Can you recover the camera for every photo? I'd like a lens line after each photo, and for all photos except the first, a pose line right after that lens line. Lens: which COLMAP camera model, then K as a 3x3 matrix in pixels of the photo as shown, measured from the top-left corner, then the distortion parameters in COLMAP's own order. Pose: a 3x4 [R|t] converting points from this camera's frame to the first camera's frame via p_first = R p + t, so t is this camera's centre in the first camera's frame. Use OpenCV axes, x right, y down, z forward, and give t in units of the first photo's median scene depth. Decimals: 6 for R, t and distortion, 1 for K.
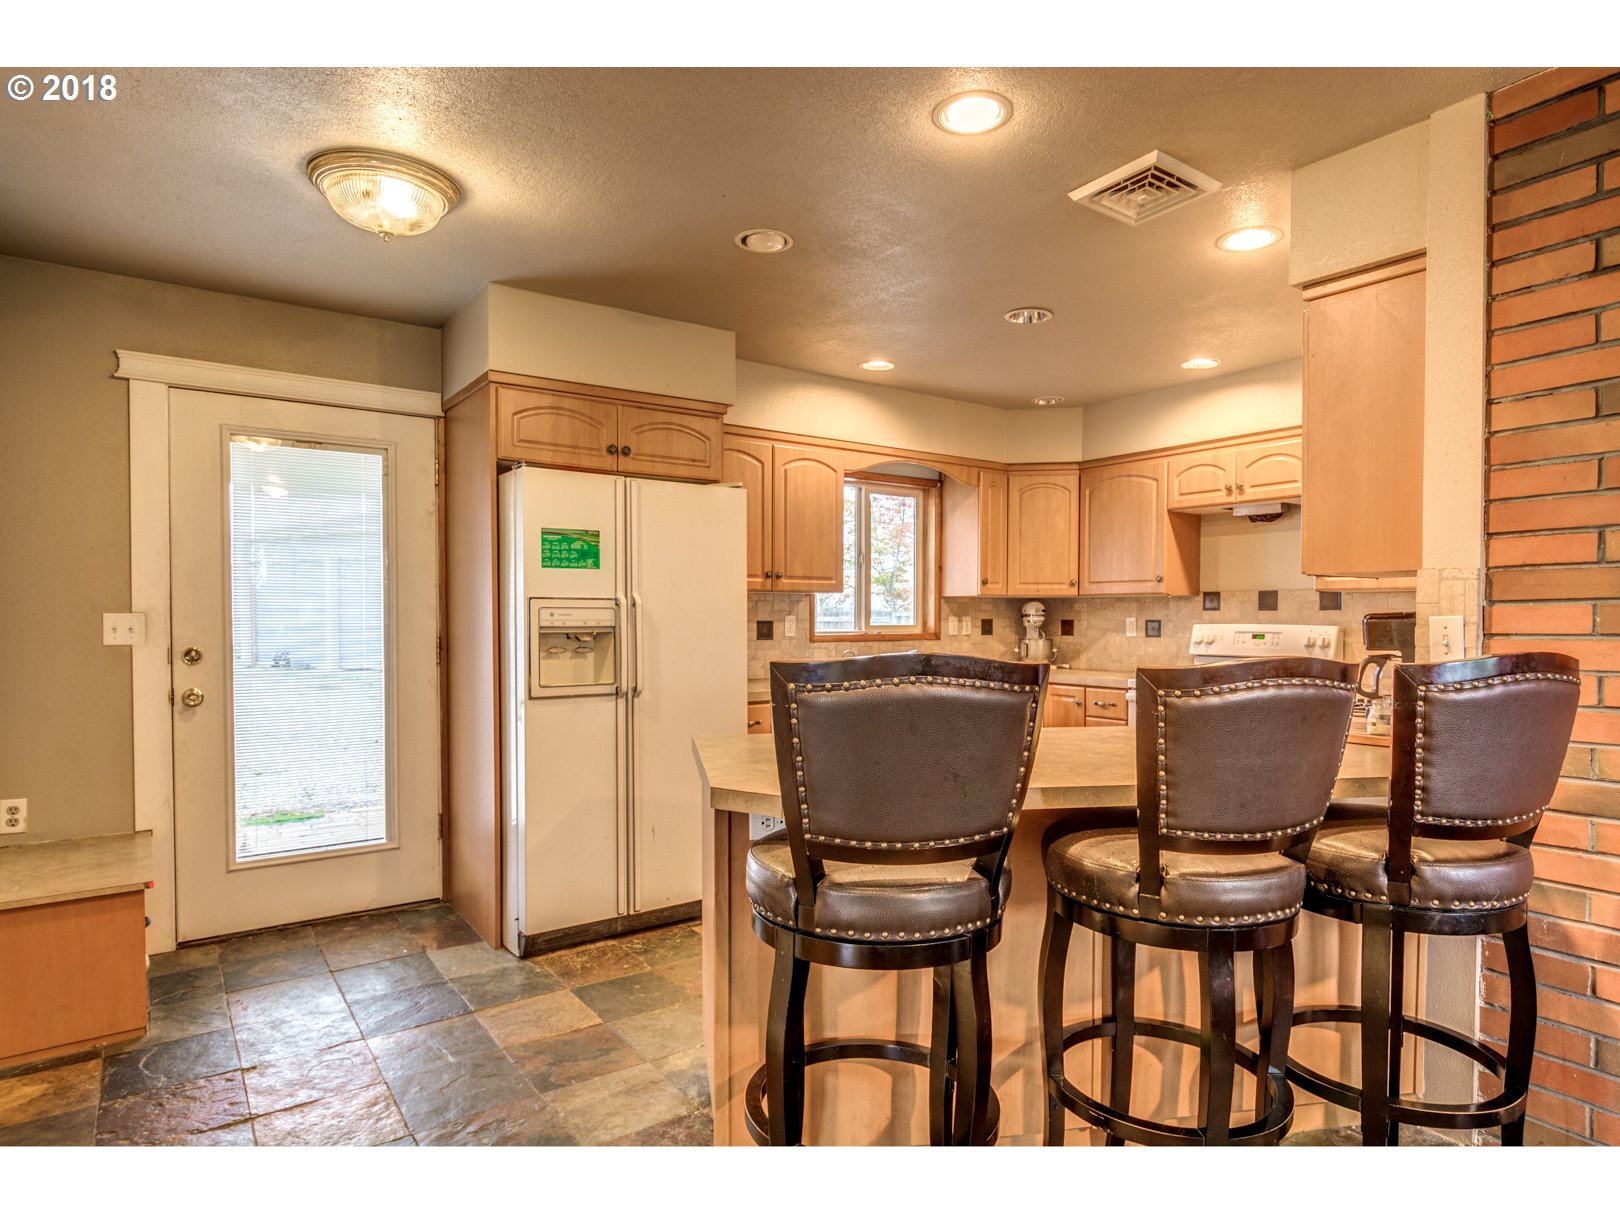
lens RADIAL K [[926.8, 0, 835.2], [0, 926.8, 637.7], [0, 0, 1]] dist [-0.000975, 0.000405]
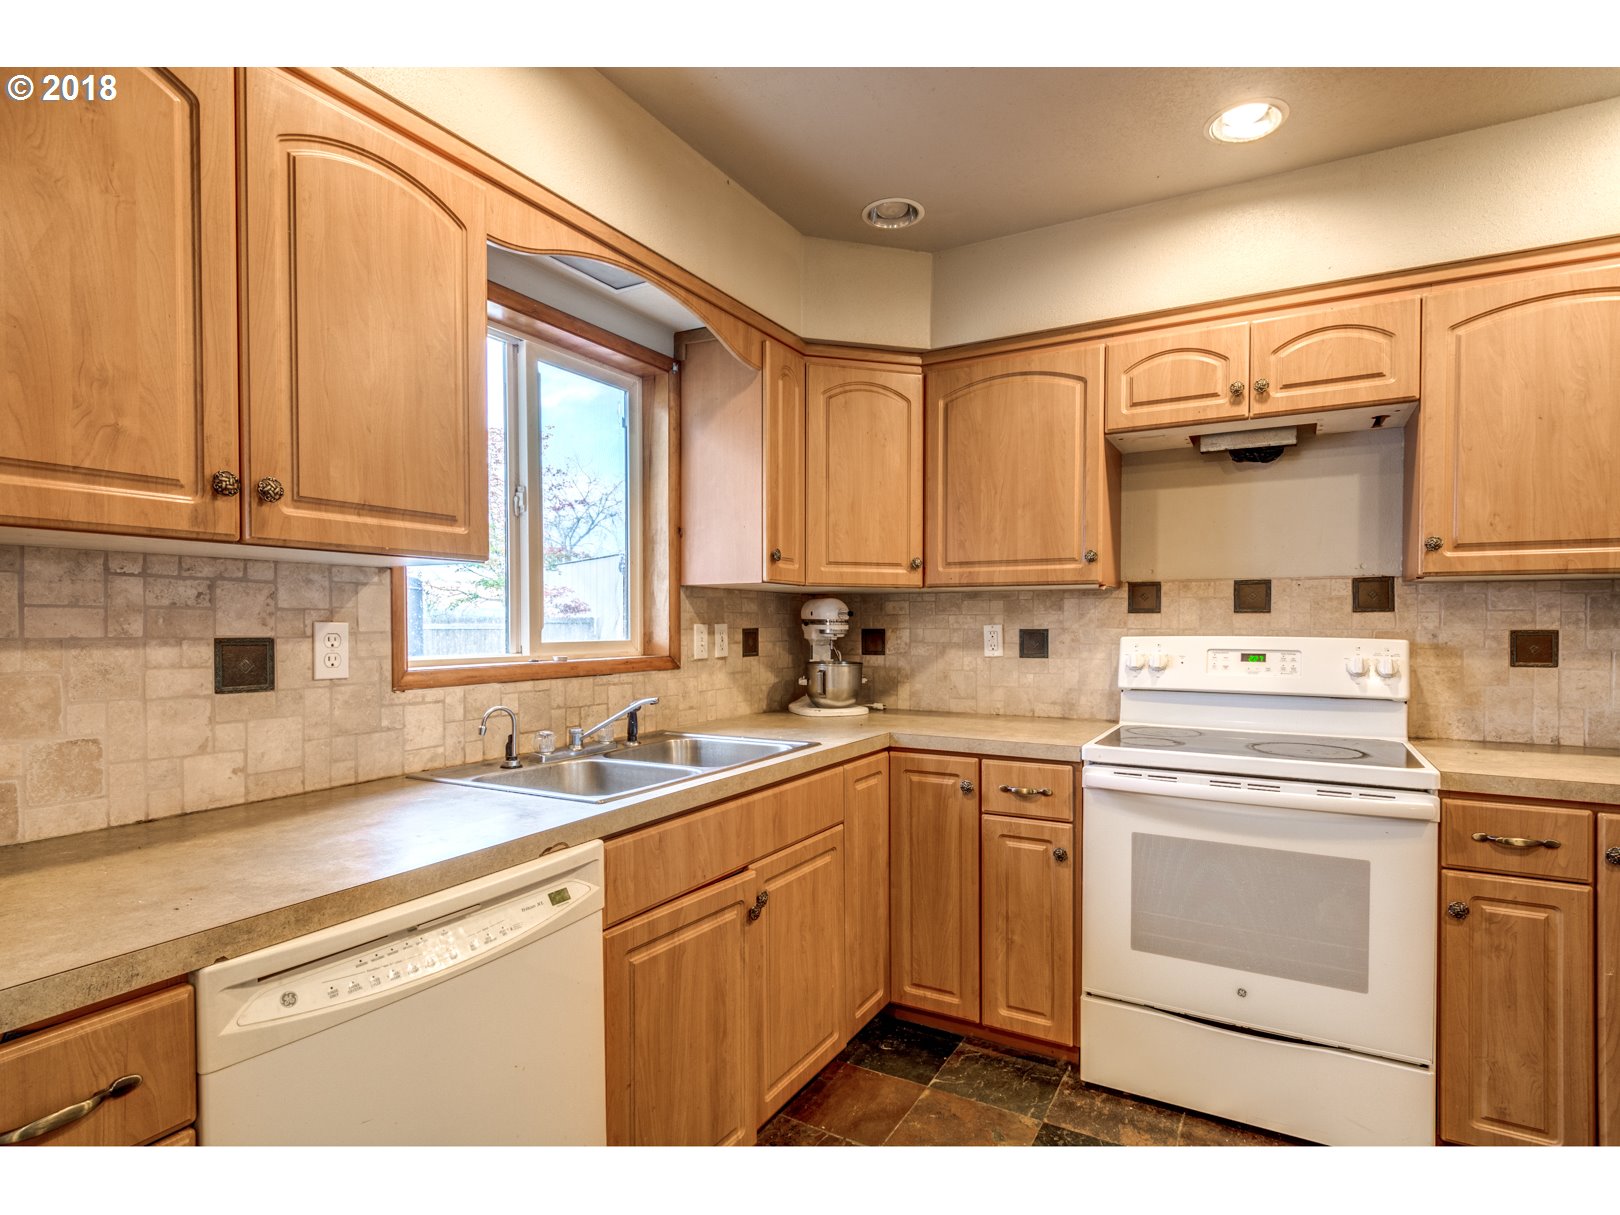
lens RADIAL K [[833.7, 0, 814.1], [0, 833.7, 637.4], [0, 0, 1]] dist [0.002436, 0.000514]
pose [[0.914479, -0.008728, 0.404540, -0.006535], [0.010986, 0.999934, -0.003259, -0.013454], [-0.404485, 0.007425, 0.914515, 0.563488]]
